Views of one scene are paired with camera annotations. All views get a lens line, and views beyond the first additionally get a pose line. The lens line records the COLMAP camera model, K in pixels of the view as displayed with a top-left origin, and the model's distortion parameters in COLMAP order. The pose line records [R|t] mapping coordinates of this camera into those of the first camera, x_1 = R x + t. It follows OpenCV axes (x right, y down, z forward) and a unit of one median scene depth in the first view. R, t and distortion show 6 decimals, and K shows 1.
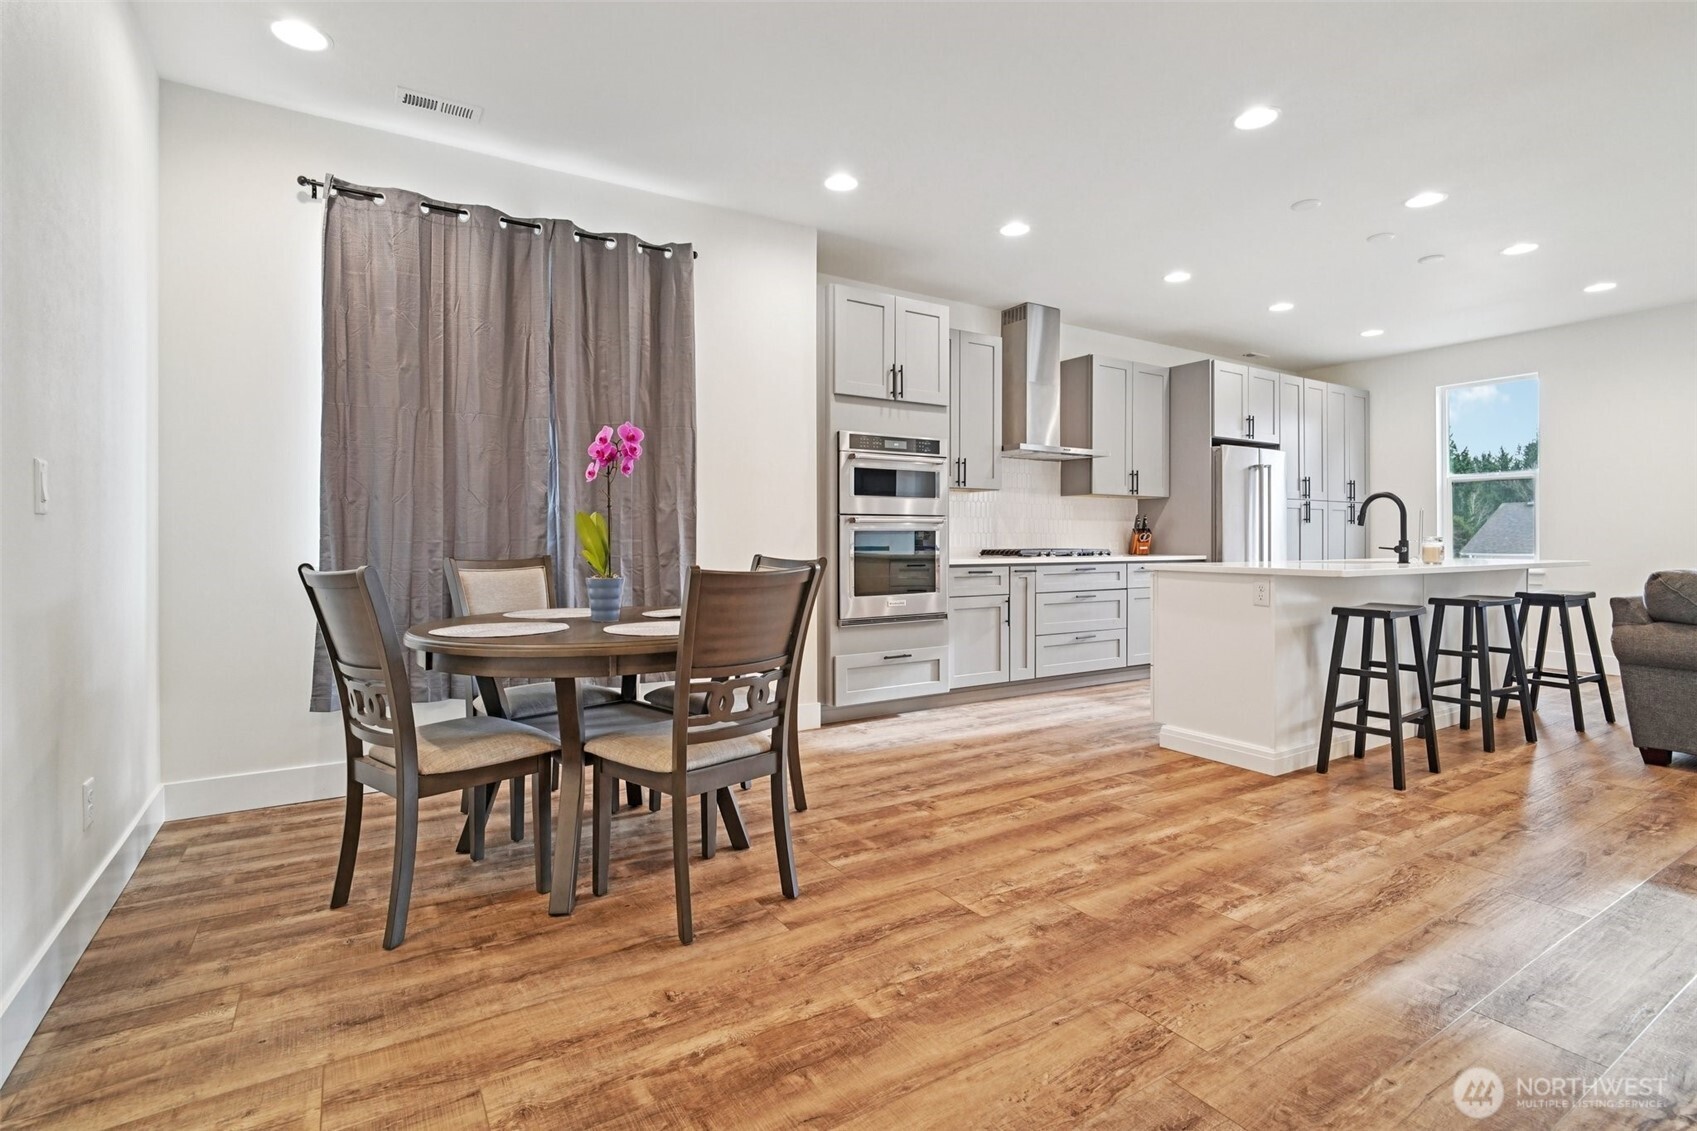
lens RADIAL K [[789.3, 0, 856.6], [0, 789.3, 552.0], [0, 0, 1]] dist [0.002522, 0.000892]
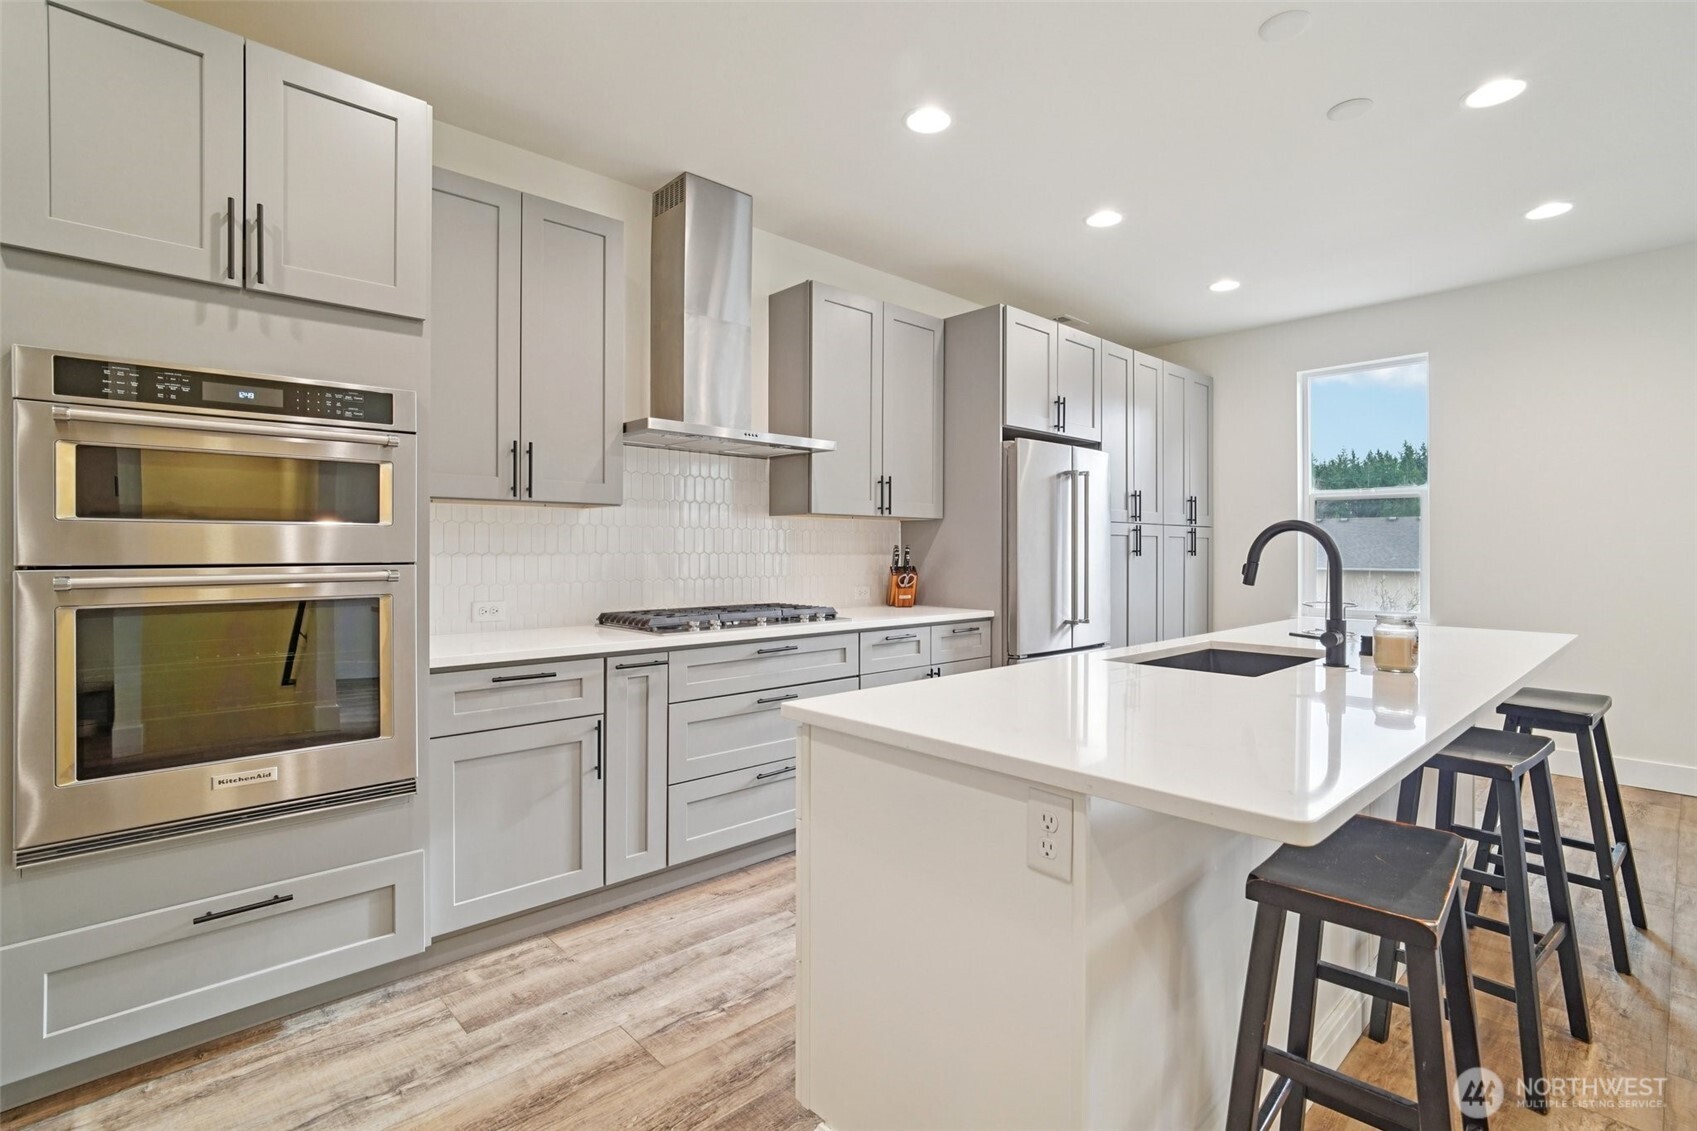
lens RADIAL K [[789.3, 0, 842.9], [0, 789.3, 565.3], [0, 0, 1]] dist [0.002522, 0.000892]
pose [[0.984603, -0.001119, 0.174803, 0.210198], [0.000375, 0.999991, 0.004293, -0.035294], [-0.174807, -0.004161, 0.984594, 0.392496]]
